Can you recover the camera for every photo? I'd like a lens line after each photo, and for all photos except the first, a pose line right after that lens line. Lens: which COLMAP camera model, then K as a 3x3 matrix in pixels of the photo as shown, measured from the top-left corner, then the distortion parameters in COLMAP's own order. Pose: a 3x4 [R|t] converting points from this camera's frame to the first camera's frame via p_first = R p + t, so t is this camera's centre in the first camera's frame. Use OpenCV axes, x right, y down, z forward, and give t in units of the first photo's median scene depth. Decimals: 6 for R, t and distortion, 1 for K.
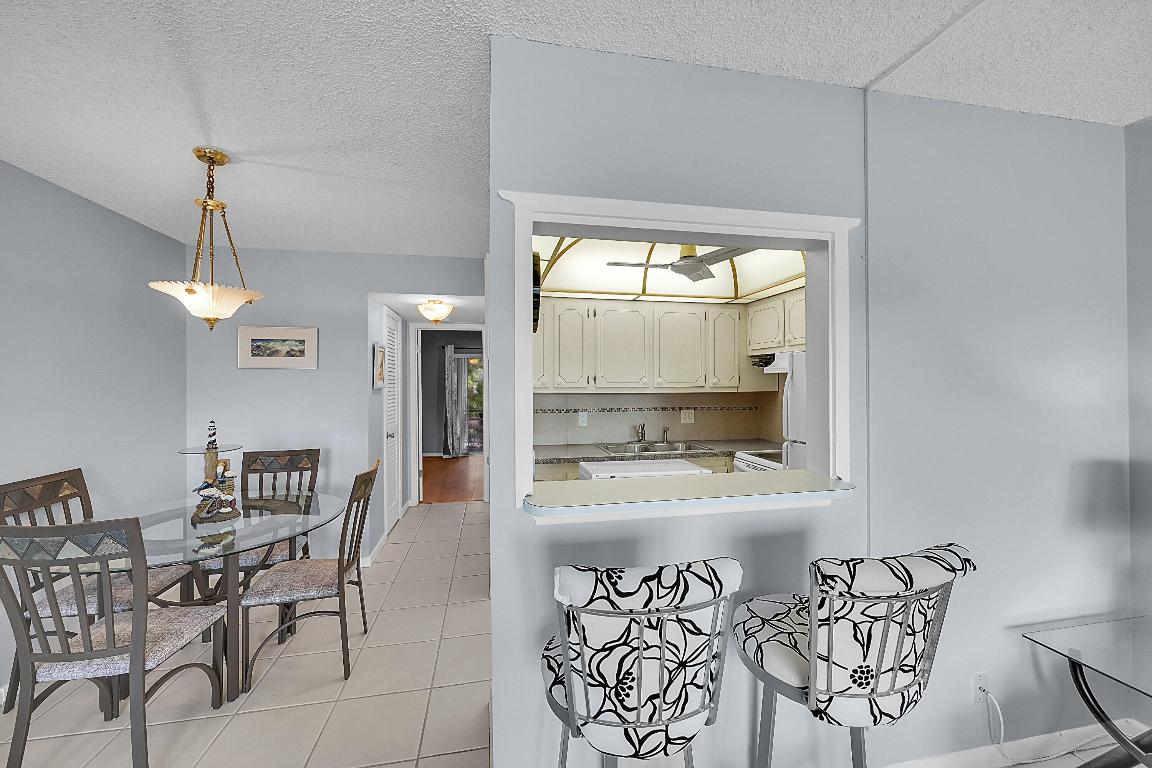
lens RADIAL K [[450.7, 0, 574.5], [0, 450.7, 378.9], [0, 0, 1]] dist [0.001695, 0.001041]
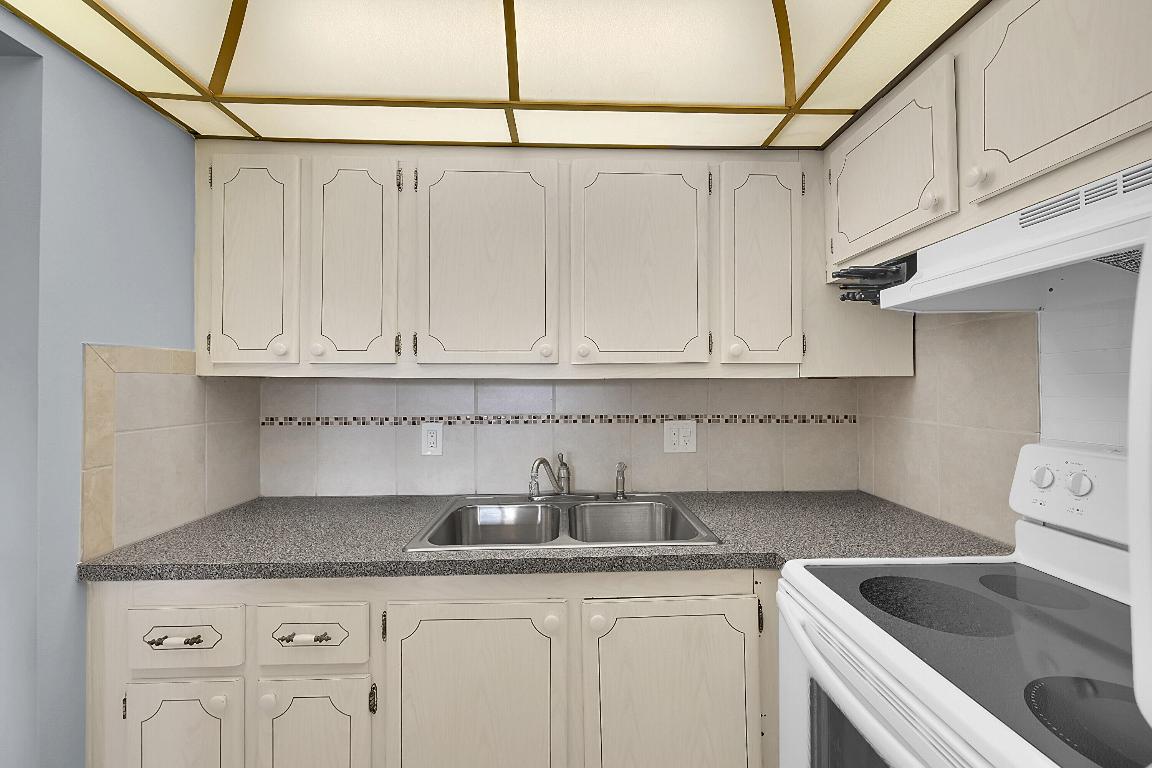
lens RADIAL K [[450.7, 0, 577.3], [0, 450.7, 380.6], [0, 0, 1]] dist [0.001695, 0.001041]
pose [[0.986978, -0.000484, -0.160857, 0.266955], [-0.000190, 0.999991, -0.004175, 0.037680], [0.160858, 0.004151, 0.986969, 0.666601]]
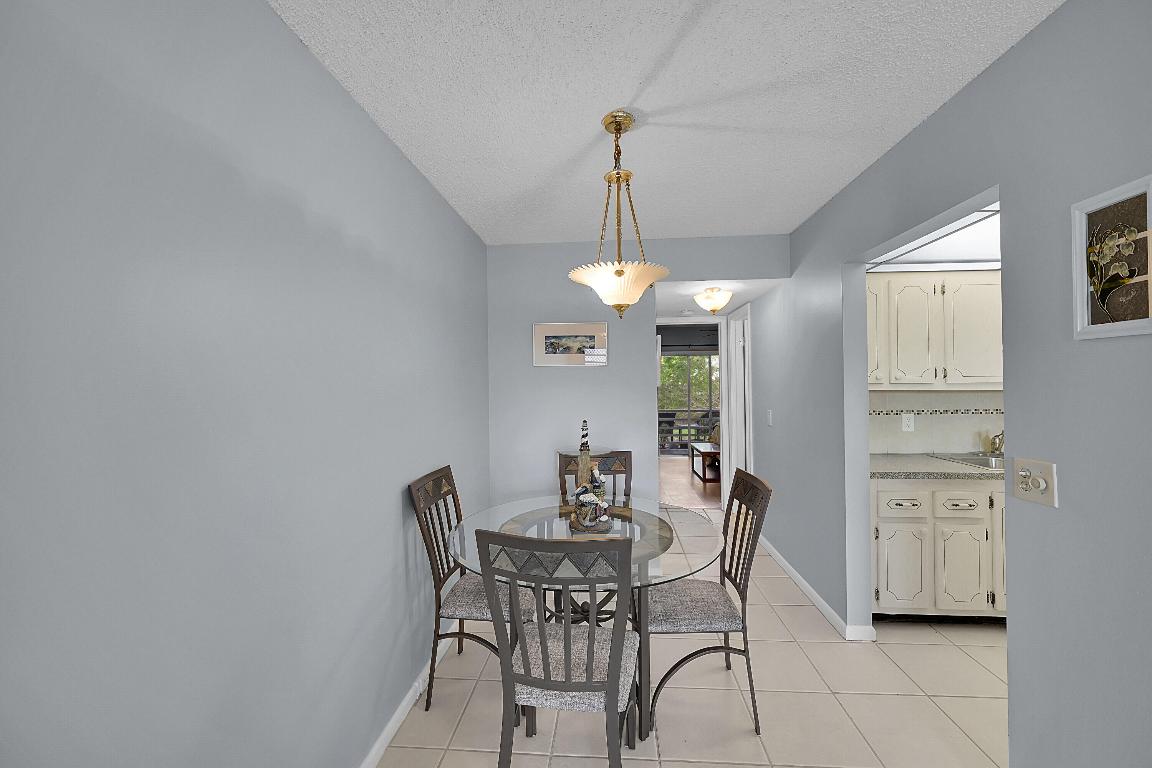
lens RADIAL K [[450.7, 0, 581.6], [0, 450.7, 379.4], [0, 0, 1]] dist [0.001695, 0.001041]
pose [[0.963846, -0.009261, -0.266299, -0.378726], [0.010101, 0.999947, 0.001786, 0.004861], [0.266269, -0.004411, 0.963889, 0.074643]]
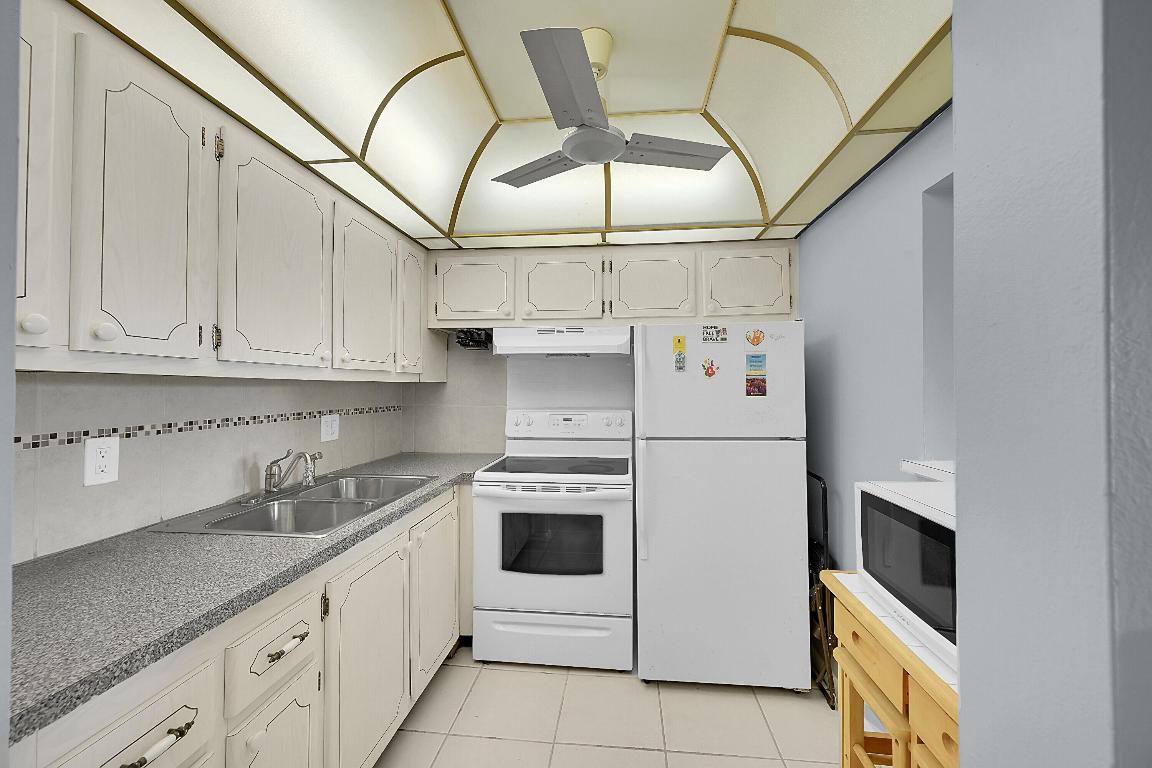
lens RADIAL K [[450.7, 0, 576.3], [0, 450.7, 380.7], [0, 0, 1]] dist [0.001695, 0.001041]
pose [[0.297329, 0.017989, 0.954606, -0.215947], [-0.007616, 0.999835, -0.016469, 0.040553], [-0.954745, -0.002374, 0.297417, 0.672838]]
